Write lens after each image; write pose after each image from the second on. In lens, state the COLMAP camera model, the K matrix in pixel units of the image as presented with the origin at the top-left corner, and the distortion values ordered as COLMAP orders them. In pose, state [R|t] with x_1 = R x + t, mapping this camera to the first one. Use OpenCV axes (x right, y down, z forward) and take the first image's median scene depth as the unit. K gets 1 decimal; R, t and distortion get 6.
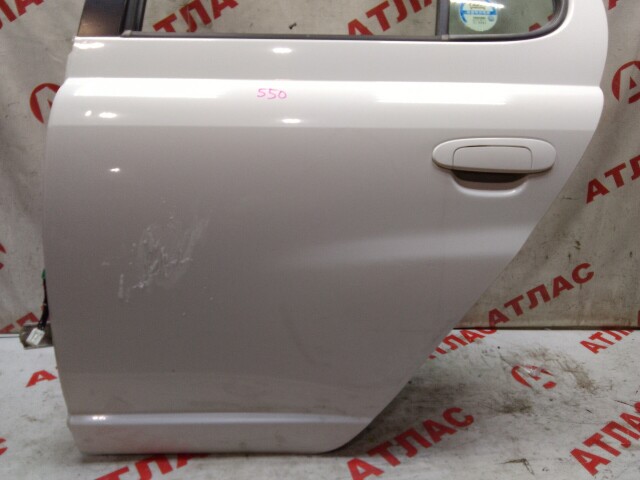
lens RADIAL K [[504.4, 0, 320.0], [0, 504.4, 240.0], [0, 0, 1]] dist [0.003831, 0.000940]
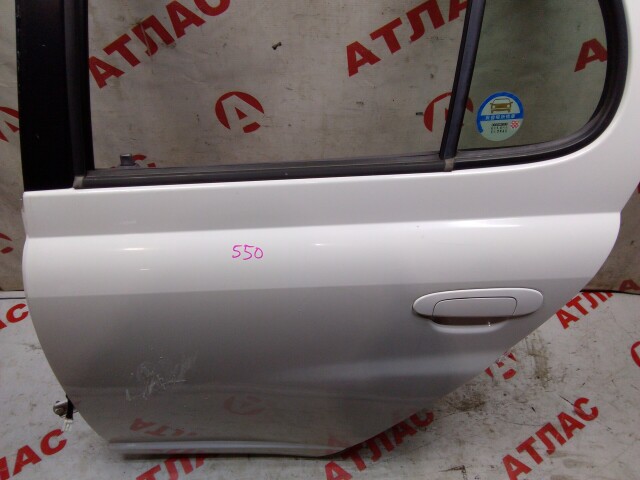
lens RADIAL K [[510.9, 0, 319.0], [0, 510.9, 247.4], [0, 0, 1]] dist [0.005661, -0.002464]
pose [[0.998734, 0.035498, -0.035655, 0.061841], [-0.010237, 0.837210, 0.546785, -0.715929], [0.049260, -0.545728, 0.836513, 0.191499]]
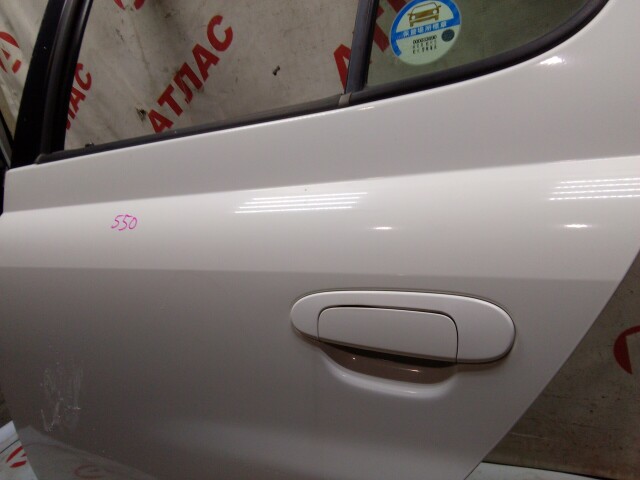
lens RADIAL K [[504.4, 0, 320.0], [0, 504.4, 240.0], [0, 0, 1]] dist [0.003831, 0.000940]
pose [[0.808216, 0.009404, -0.588810, 0.543400], [0.051688, 0.994881, 0.086838, -0.276410], [0.586613, -0.100619, 0.803593, 0.472780]]
